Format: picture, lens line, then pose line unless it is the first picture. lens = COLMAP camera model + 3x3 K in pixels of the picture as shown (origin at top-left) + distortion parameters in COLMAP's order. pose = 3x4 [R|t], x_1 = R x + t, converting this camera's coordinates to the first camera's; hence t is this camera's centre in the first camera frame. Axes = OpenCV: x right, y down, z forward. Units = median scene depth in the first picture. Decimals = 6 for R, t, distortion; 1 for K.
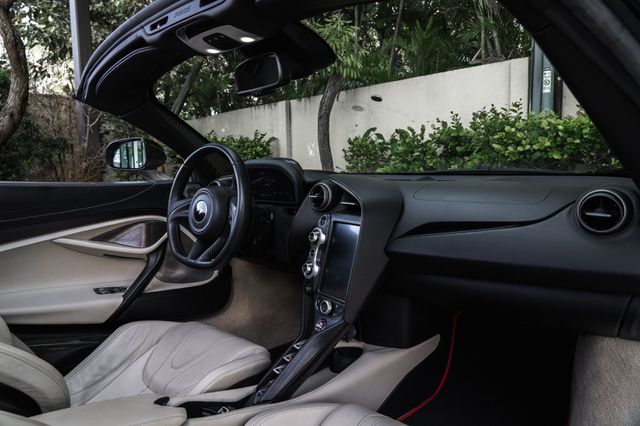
lens RADIAL K [[445.6, 0, 320.0], [0, 445.6, 213.0], [0, 0, 1]] dist [-0.010179, -0.000606]
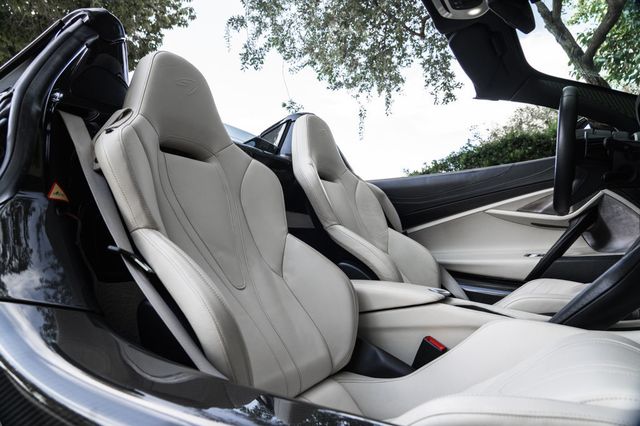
lens RADIAL K [[431.6, 0, 320.0], [0, 431.6, 213.0], [0, 0, 1]] dist [-0.015853, 0.002698]
pose [[0.250237, -0.123420, -0.960286, 0.543980], [0.011072, 0.992142, -0.124630, 0.246599], [0.968121, 0.020555, 0.249637, 0.250680]]
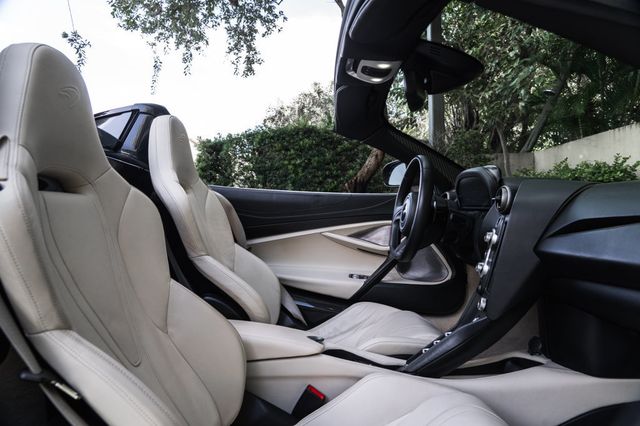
lens RADIAL K [[431.6, 0, 320.0], [0, 431.6, 213.0], [0, 0, 1]] dist [-0.015853, 0.002698]
pose [[0.702811, 0.013921, -0.711241, 0.414885], [-0.066207, 0.996749, -0.045913, 0.069000], [0.708289, 0.079357, 0.701448, 0.034308]]
